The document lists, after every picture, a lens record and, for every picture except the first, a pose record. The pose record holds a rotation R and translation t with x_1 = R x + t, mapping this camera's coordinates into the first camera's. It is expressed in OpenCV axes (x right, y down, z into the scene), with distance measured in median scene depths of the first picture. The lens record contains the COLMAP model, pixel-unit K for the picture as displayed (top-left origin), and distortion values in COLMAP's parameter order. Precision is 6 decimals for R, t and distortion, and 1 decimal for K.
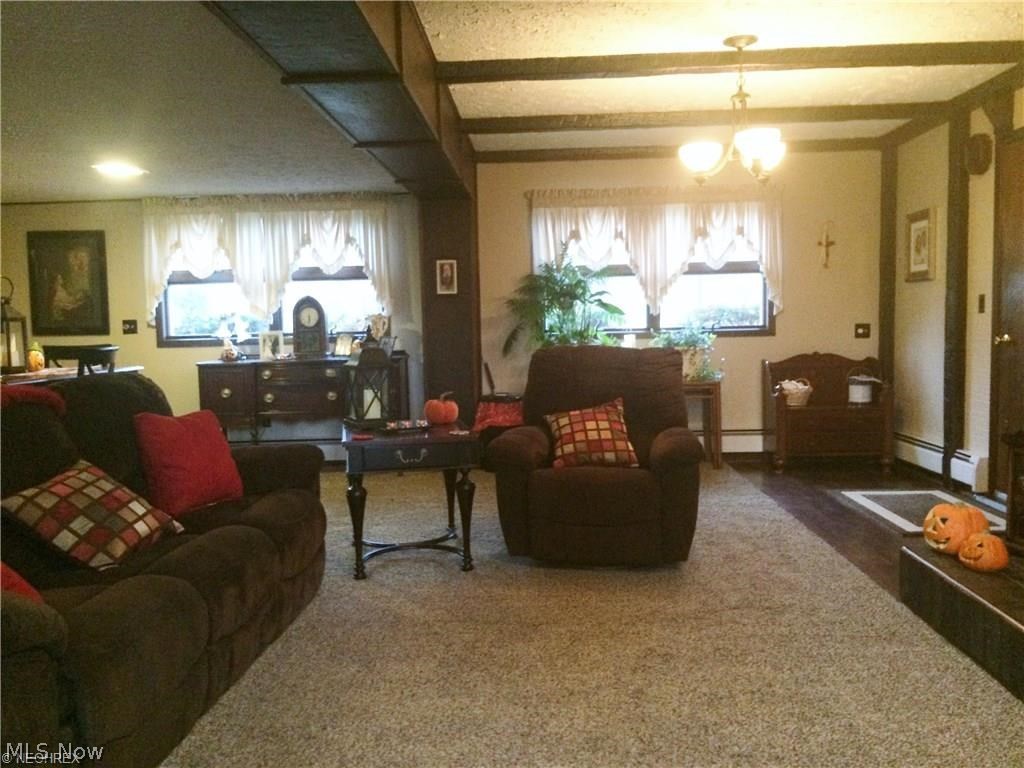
lens RADIAL K [[854.6, 0, 521.2], [0, 854.6, 376.7], [0, 0, 1]] dist [0.075848, -0.090664]
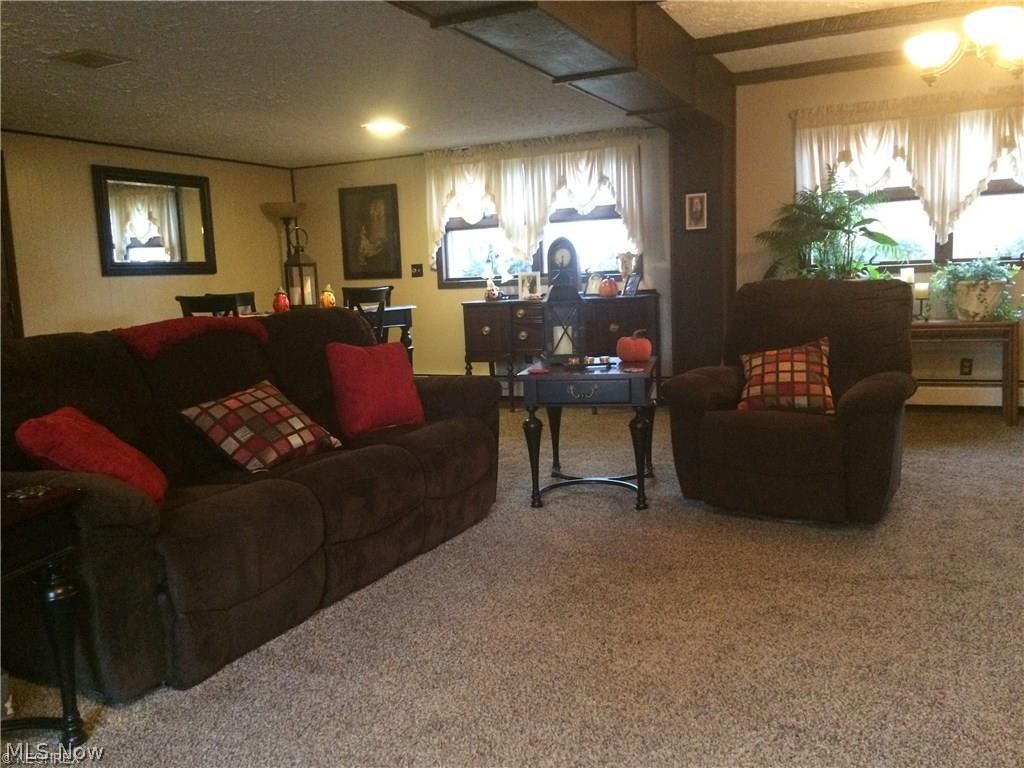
lens RADIAL K [[854.6, 0, 516.7], [0, 854.6, 377.6], [0, 0, 1]] dist [0.075848, -0.090664]
pose [[0.920719, 0.031463, -0.388955, 0.165970], [-0.005360, 0.997670, 0.068016, 0.007348], [0.390189, -0.060538, 0.918742, 0.041643]]
